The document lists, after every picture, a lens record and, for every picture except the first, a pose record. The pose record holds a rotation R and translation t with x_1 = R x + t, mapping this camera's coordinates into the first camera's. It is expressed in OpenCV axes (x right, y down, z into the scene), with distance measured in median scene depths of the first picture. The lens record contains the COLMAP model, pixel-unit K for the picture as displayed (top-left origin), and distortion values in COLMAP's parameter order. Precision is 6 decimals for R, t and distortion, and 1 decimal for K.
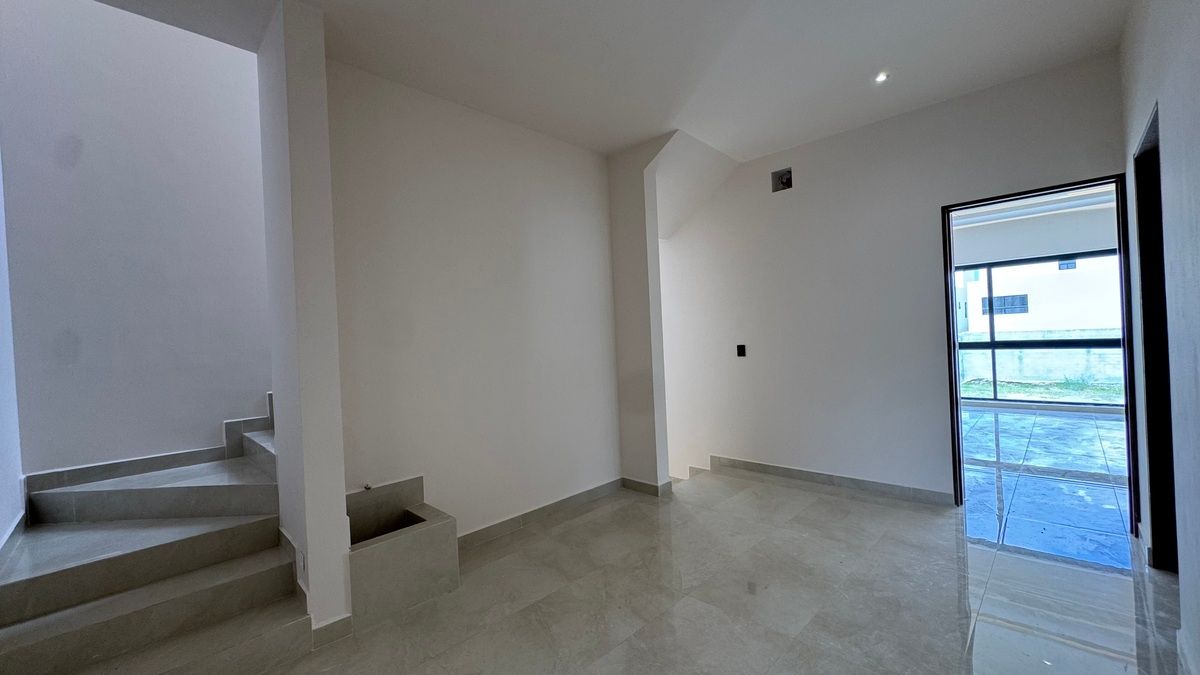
lens RADIAL K [[481.7, 0, 603.2], [0, 481.7, 337.6], [0, 0, 1]] dist [-0.002247, -0.000402]
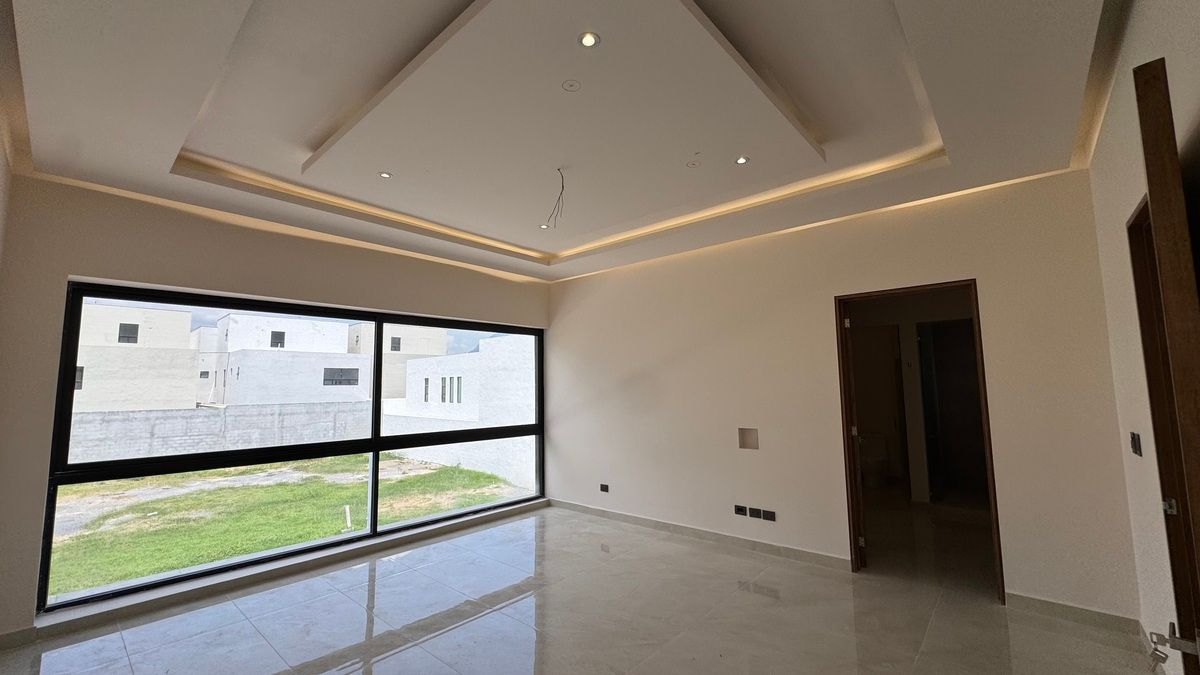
lens RADIAL K [[481.7, 0, 603.2], [0, 481.7, 337.6], [0, 0, 1]] dist [-0.002247, -0.000402]
pose [[-0.046986, 0.144874, 0.988334, 0.154888], [0.018504, 0.989383, -0.144148, -0.024788], [-0.998724, 0.011515, -0.049168, 0.726290]]
